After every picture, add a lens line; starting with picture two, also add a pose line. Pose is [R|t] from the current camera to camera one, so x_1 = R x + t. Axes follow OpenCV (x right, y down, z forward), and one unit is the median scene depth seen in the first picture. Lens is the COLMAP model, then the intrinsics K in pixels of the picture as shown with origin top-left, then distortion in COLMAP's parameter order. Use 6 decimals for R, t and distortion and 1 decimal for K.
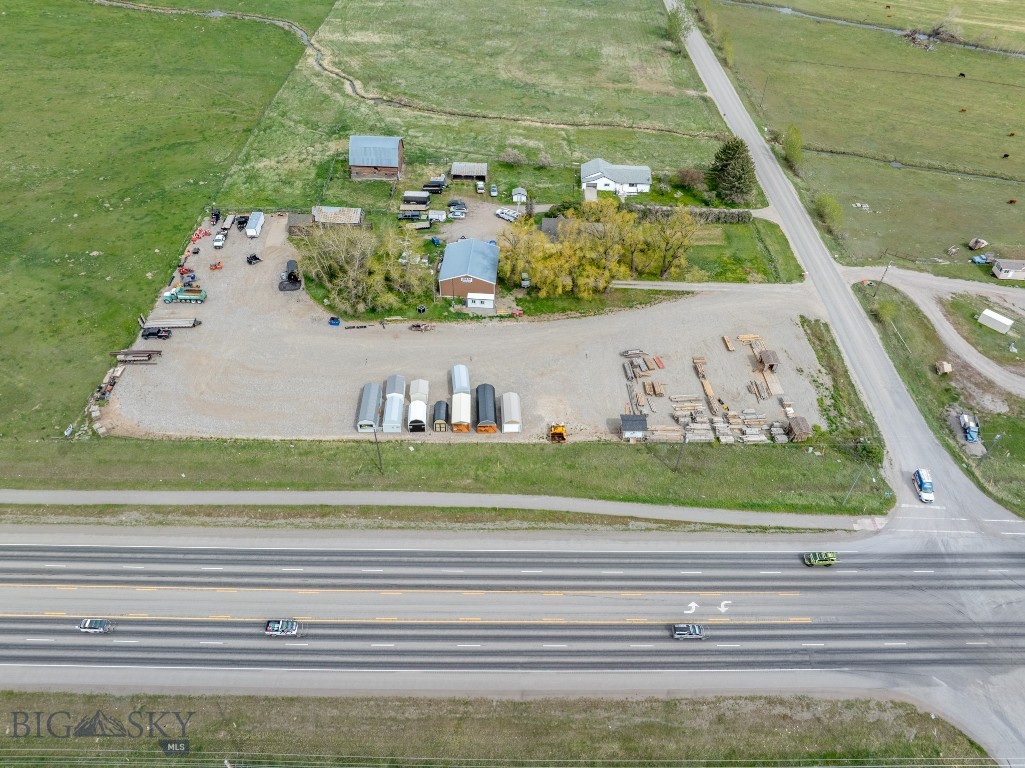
lens RADIAL K [[731.4, 0, 516.3], [0, 731.4, 365.9], [0, 0, 1]] dist [-0.039898, 0.003642]
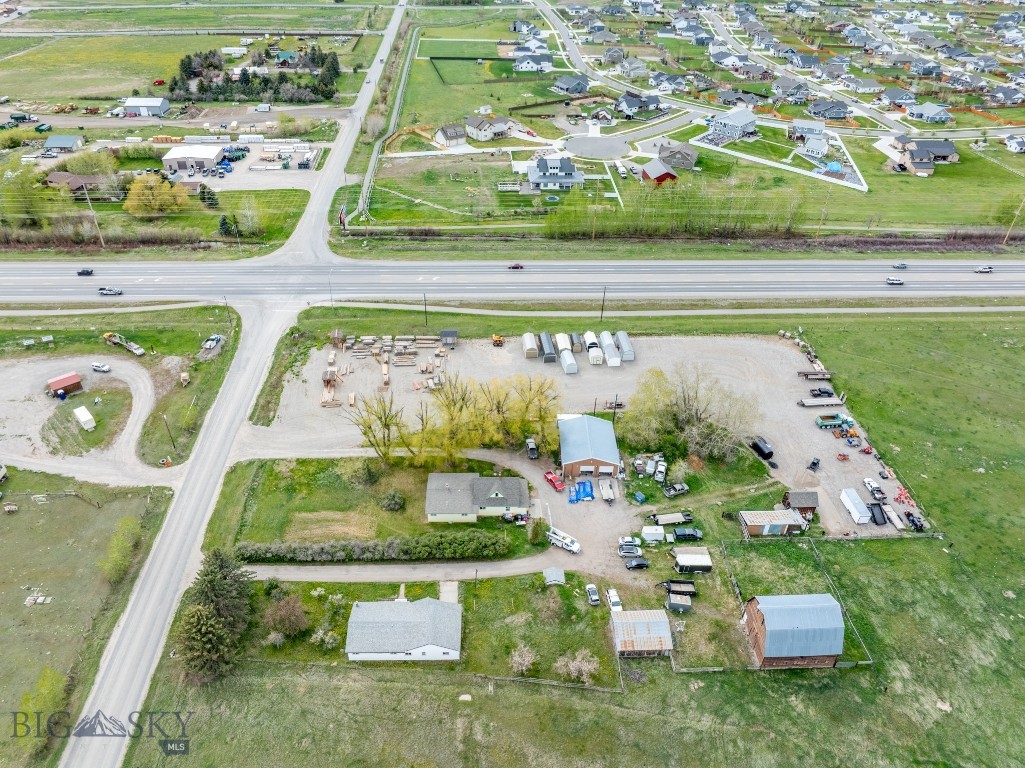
lens RADIAL K [[731.4, 0, 516.3], [0, 731.4, 365.9], [0, 0, 1]] dist [-0.039898, 0.003642]
pose [[-0.996589, -0.007712, -0.082161, 0.119233], [-0.081845, 0.219674, 0.972134, -1.148911], [0.010551, 0.975543, -0.219556, 1.151601]]
